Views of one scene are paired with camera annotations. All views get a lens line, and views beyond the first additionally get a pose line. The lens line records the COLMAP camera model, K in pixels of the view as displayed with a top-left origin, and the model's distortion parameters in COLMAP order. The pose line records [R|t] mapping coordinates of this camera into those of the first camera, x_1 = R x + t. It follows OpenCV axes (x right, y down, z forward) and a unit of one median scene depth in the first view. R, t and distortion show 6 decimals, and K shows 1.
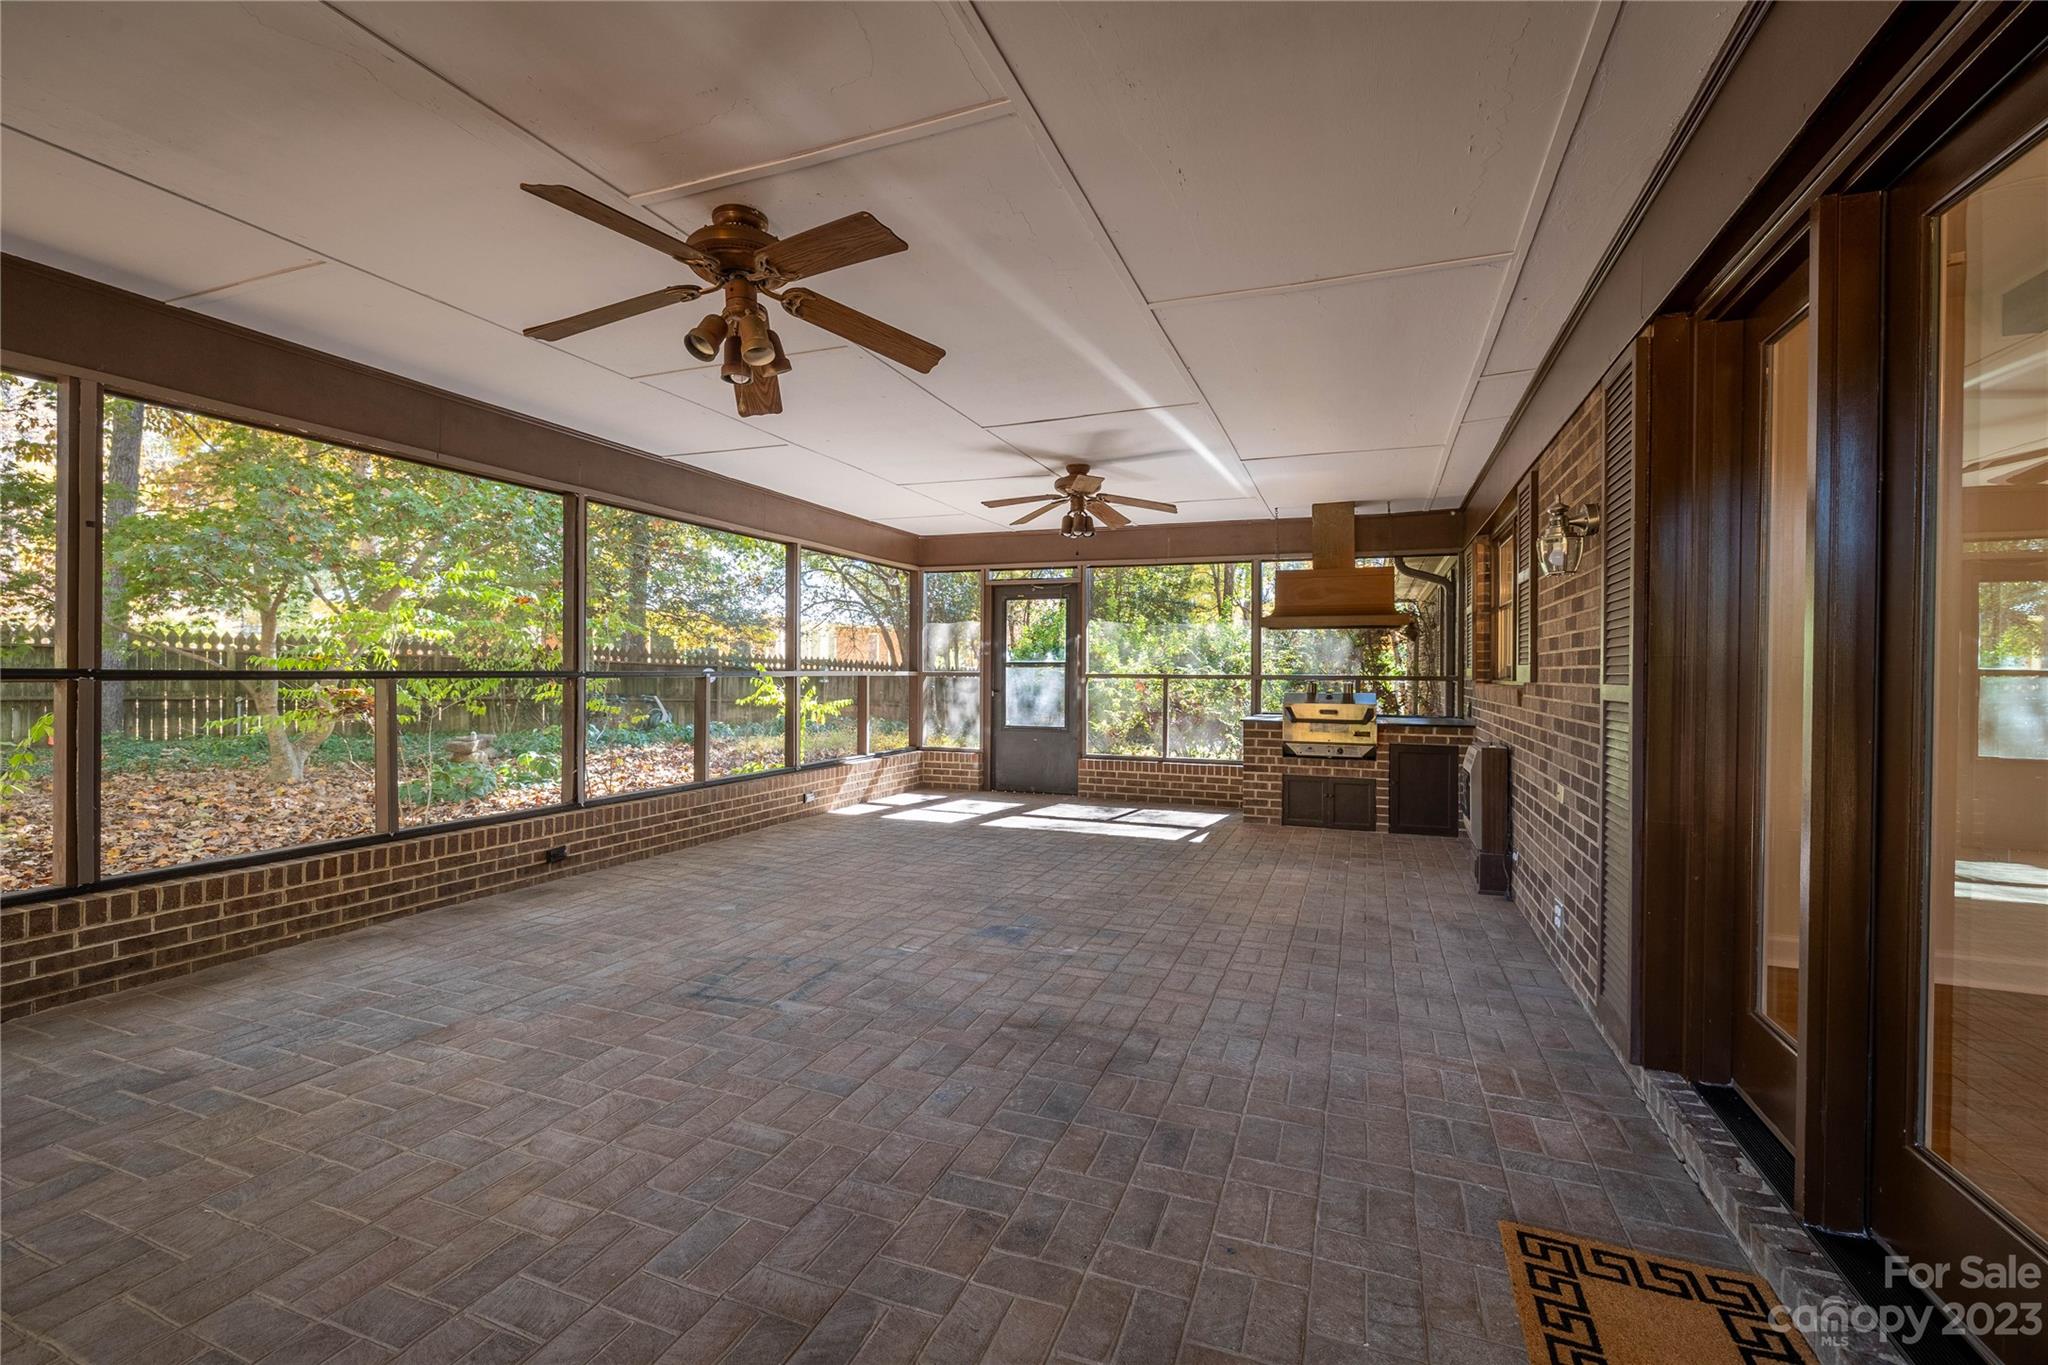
lens RADIAL K [[858.4, 0, 1033.0], [0, 858.4, 678.1], [0, 0, 1]] dist [0.001907, 0.000413]
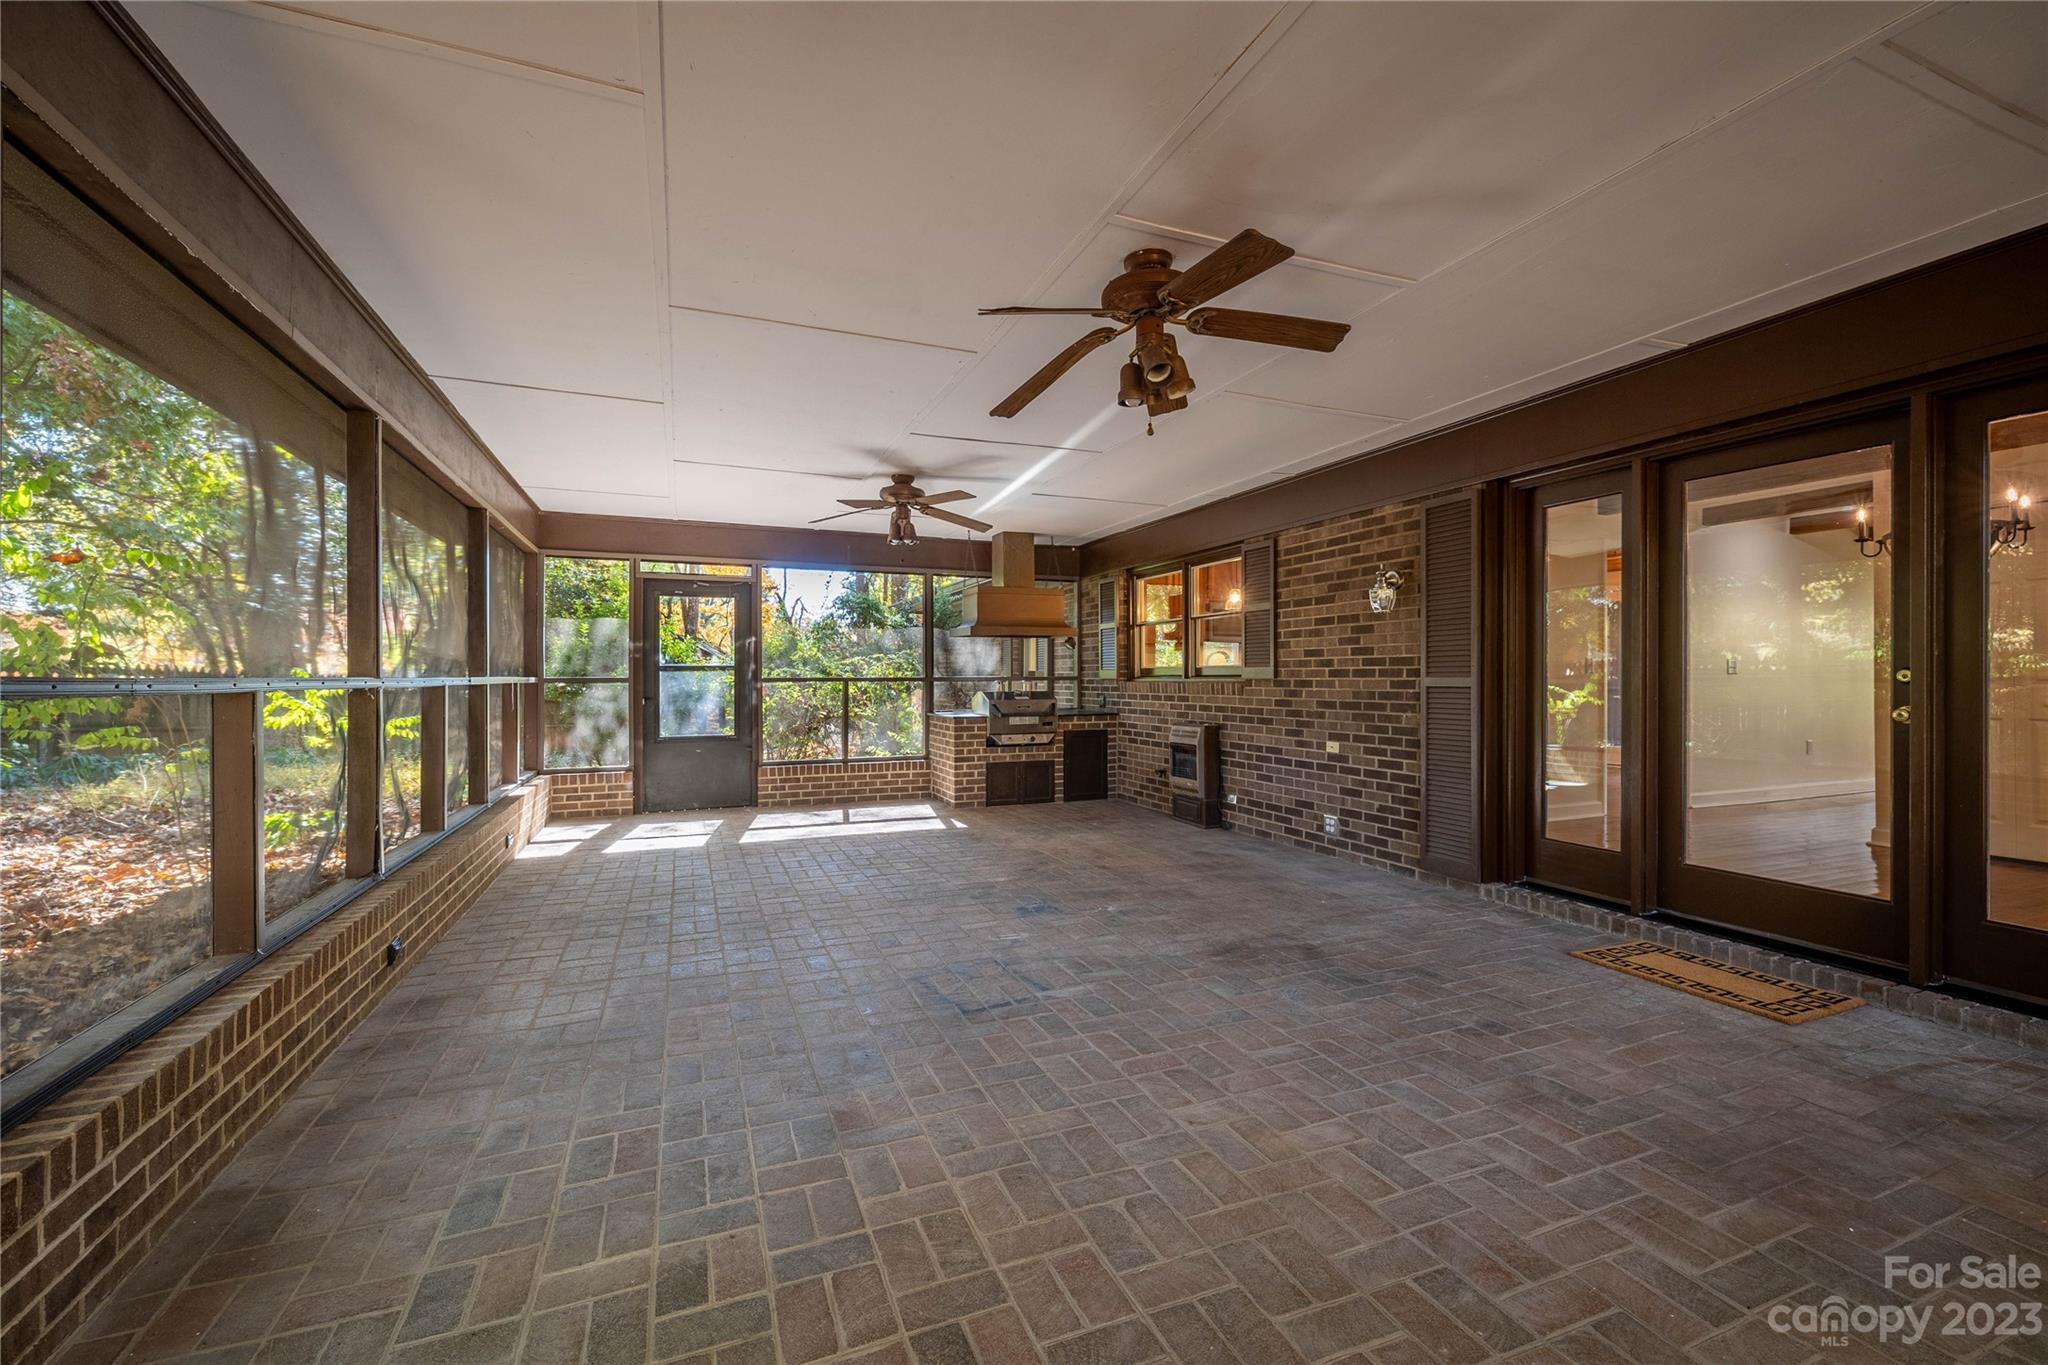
lens RADIAL K [[858.4, 0, 1037.1], [0, 858.4, 679.0], [0, 0, 1]] dist [0.001907, 0.000413]
pose [[0.725167, -0.010324, 0.688496, -0.713289], [0.013013, 0.999914, 0.001288, -0.001352], [-0.688450, 0.008026, 0.725239, 0.180505]]
